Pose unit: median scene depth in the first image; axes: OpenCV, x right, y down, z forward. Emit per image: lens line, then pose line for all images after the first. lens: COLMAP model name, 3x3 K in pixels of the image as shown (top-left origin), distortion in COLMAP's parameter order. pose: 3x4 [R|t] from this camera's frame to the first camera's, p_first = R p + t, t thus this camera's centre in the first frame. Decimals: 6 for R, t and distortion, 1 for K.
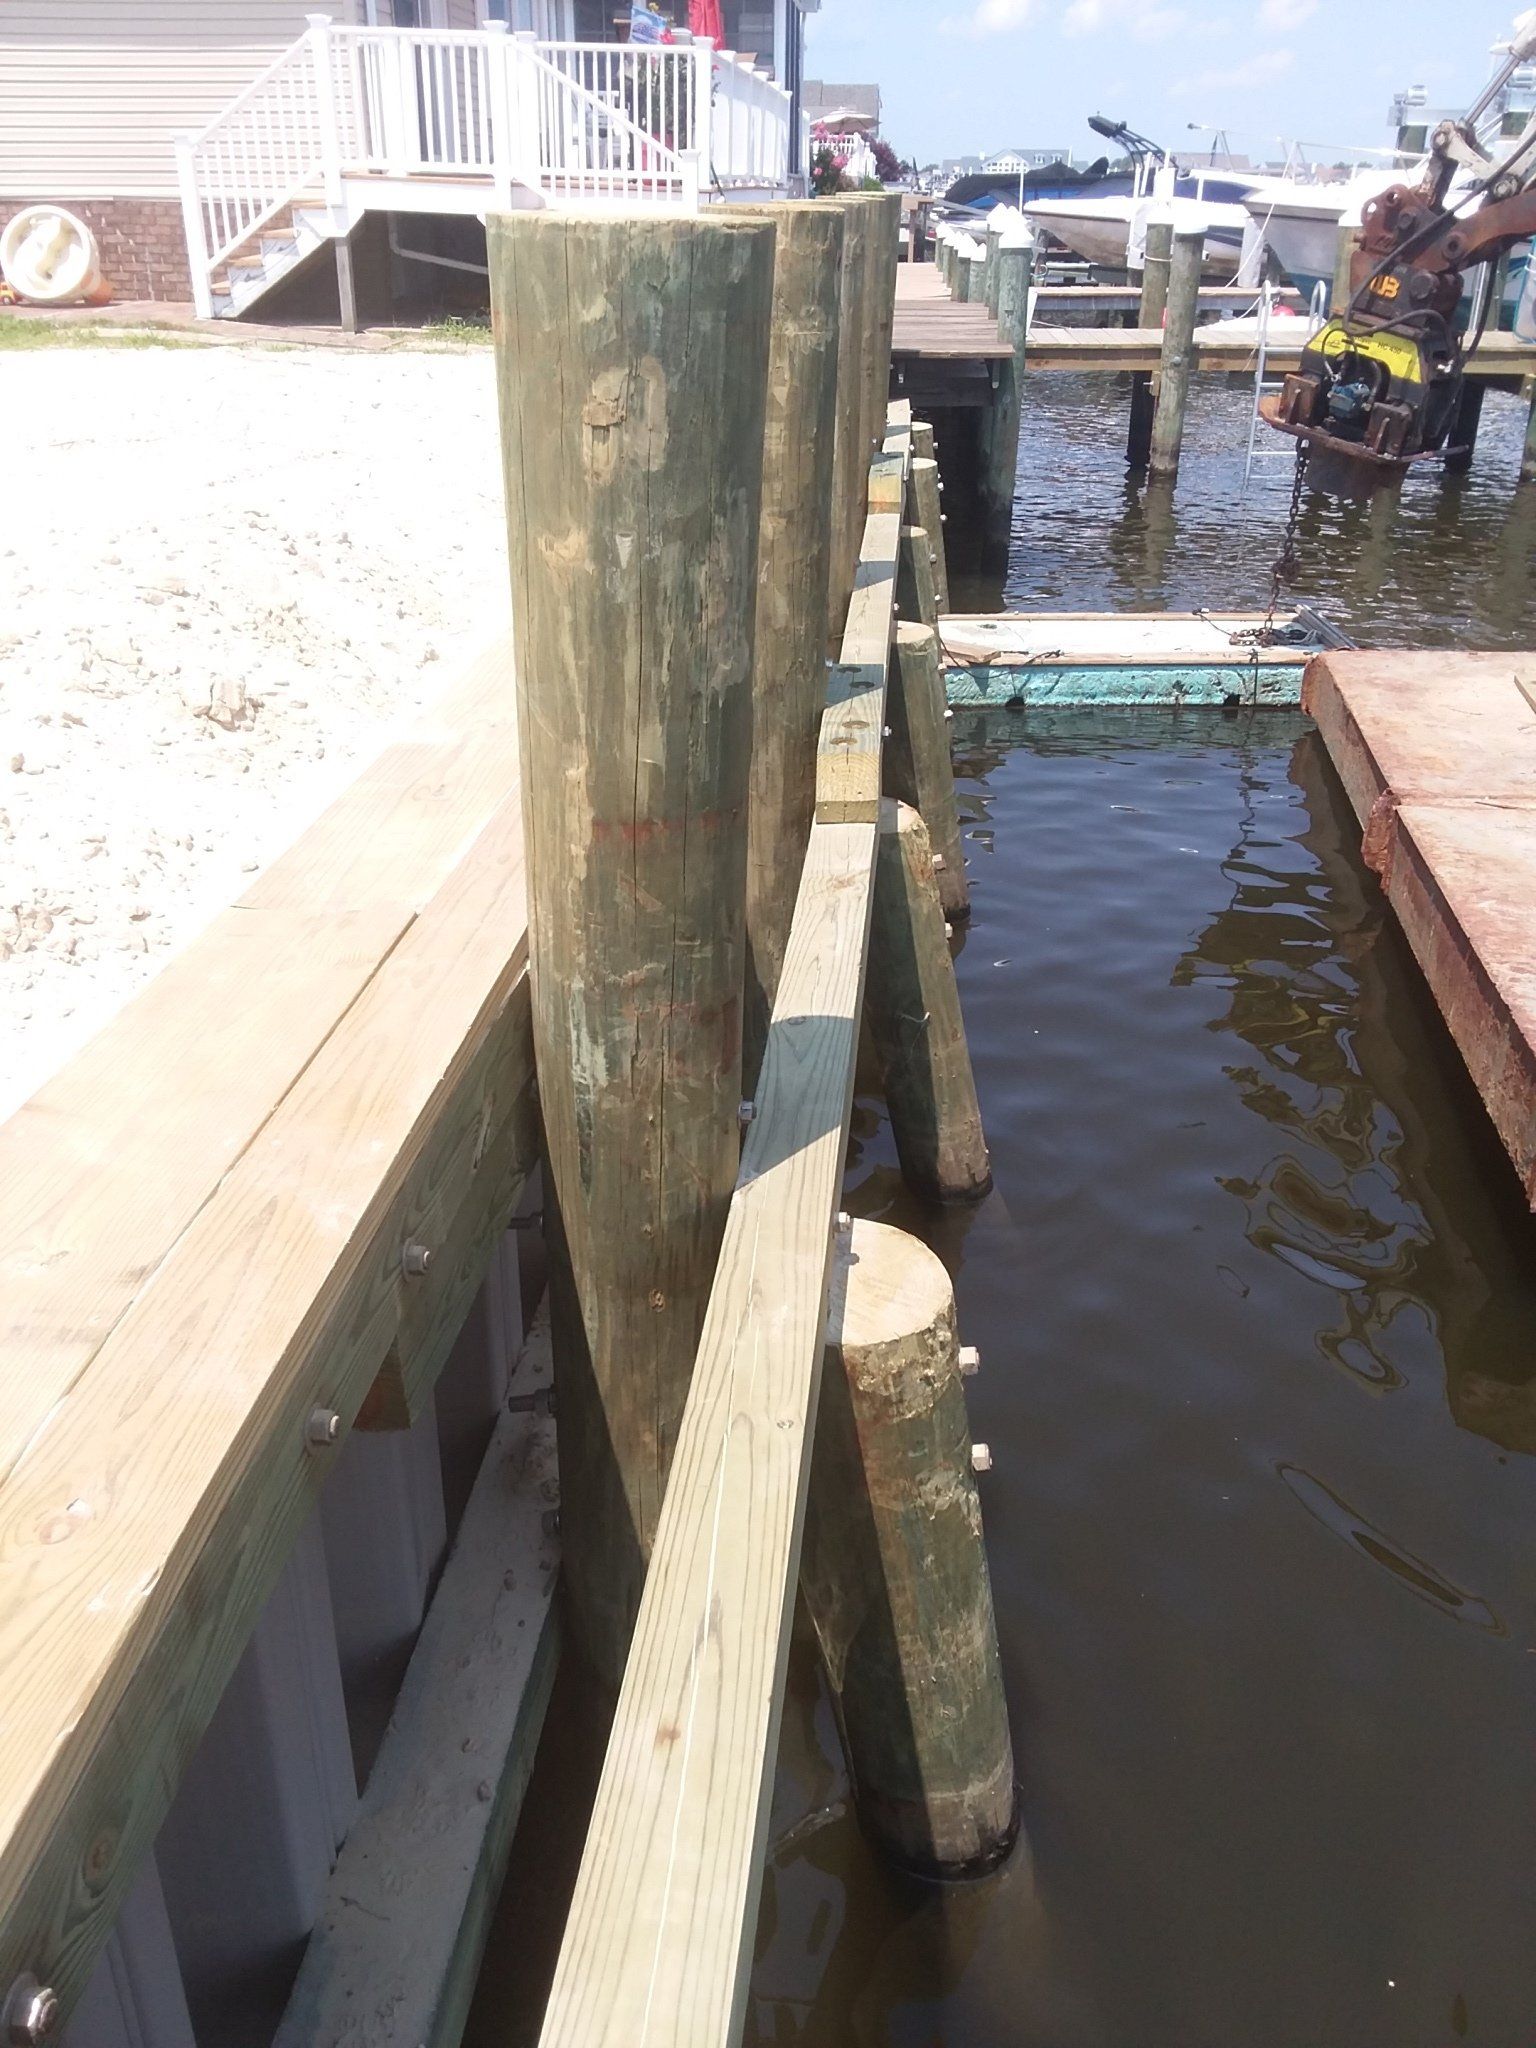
lens RADIAL K [[1656.4, 0, 768.7], [0, 1656.4, 1036.8], [0, 0, 1]] dist [0.074159, -0.134551]
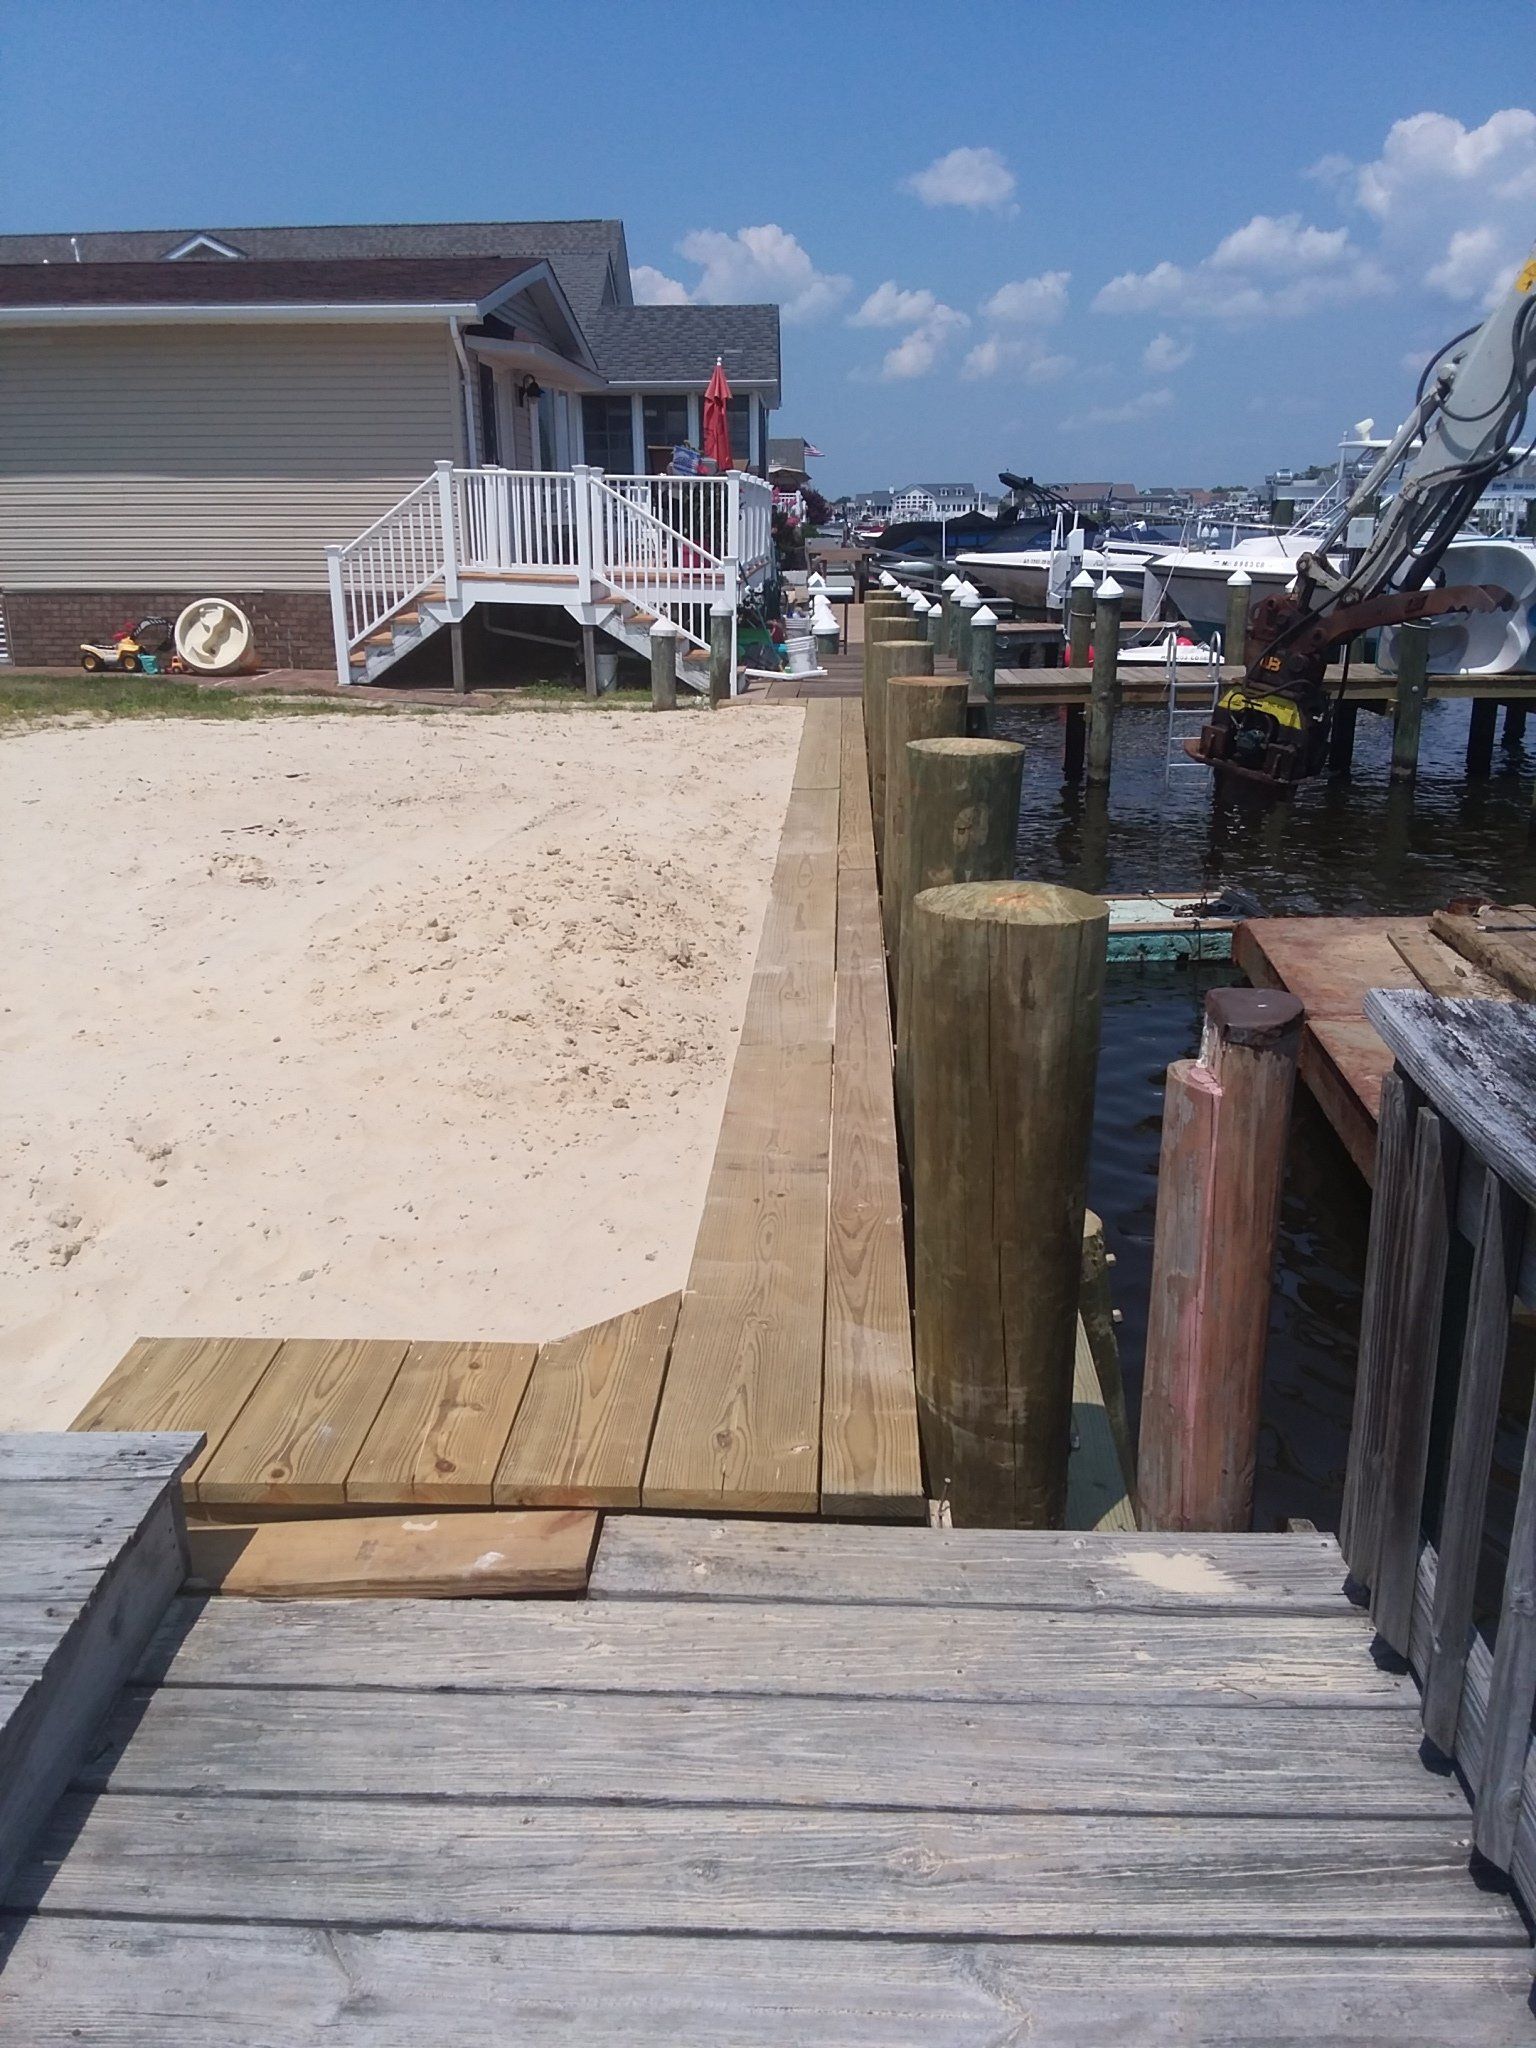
lens RADIAL K [[1656.4, 0, 761.1], [0, 1656.4, 1032.1], [0, 0, 1]] dist [0.074159, -0.134551]
pose [[0.999149, -0.023666, 0.033783, -0.096465], [0.029047, 0.985203, -0.168912, 0.066682], [-0.029285, 0.169750, 0.985052, -0.268944]]
